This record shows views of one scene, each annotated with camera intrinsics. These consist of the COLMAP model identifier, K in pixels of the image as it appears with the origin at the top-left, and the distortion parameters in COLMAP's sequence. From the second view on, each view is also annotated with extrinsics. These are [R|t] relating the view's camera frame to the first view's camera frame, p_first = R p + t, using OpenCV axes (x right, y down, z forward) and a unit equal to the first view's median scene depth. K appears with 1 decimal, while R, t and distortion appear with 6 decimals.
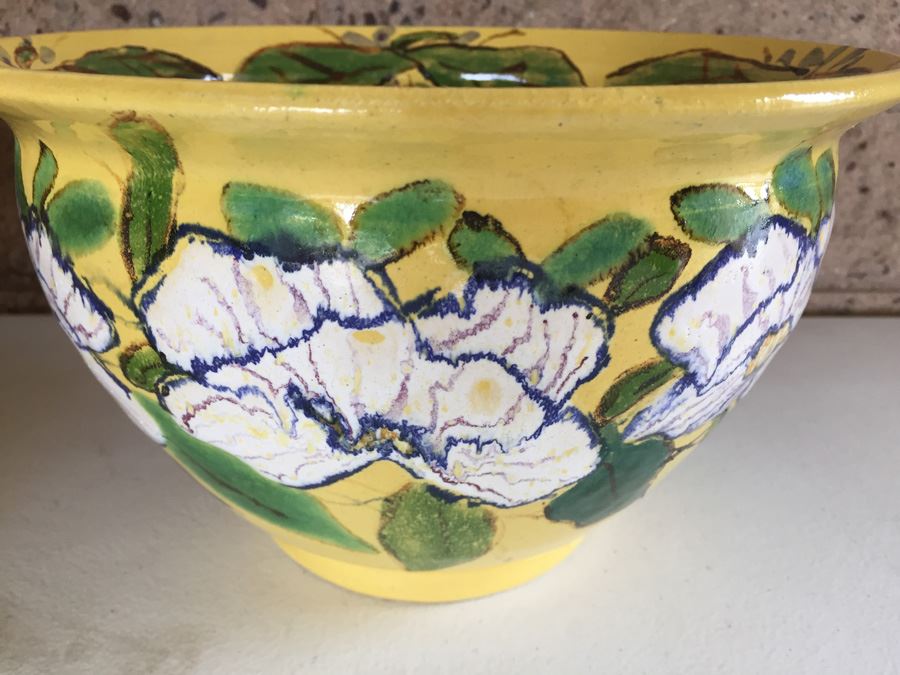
lens RADIAL K [[791.8, 0, 449.2], [0, 791.8, 340.3], [0, 0, 1]] dist [0.077449, -0.155820]
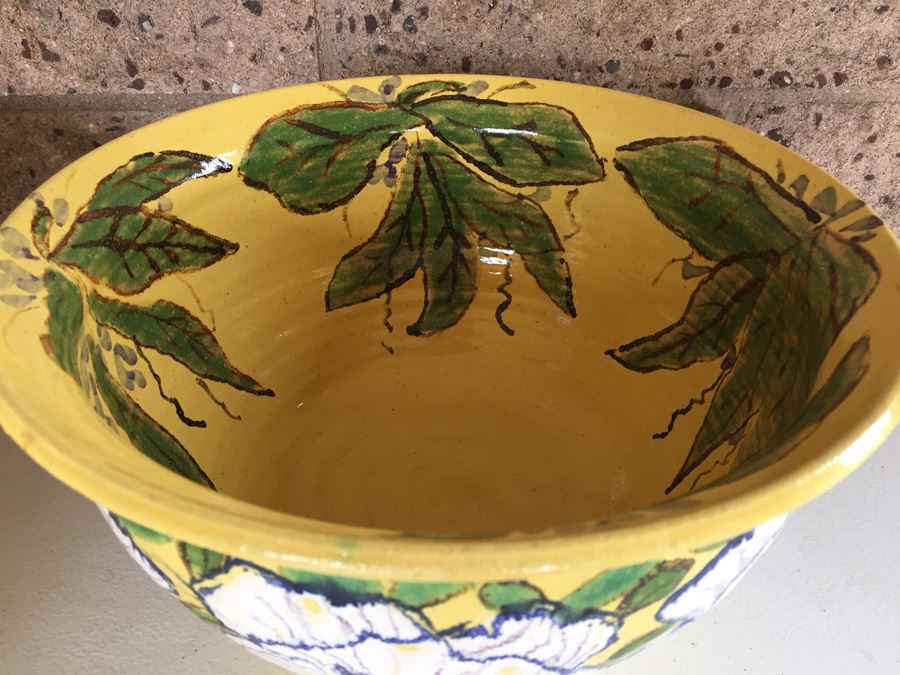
lens RADIAL K [[779.6, 0, 449.2], [0, 779.6, 337.3], [0, 0, 1]] dist [0.076829, -0.130119]
pose [[0.999923, -0.011000, 0.005730, -0.042221], [0.009514, 0.976654, 0.214606, -0.664910], [-0.007957, -0.214535, 0.976684, -0.002123]]
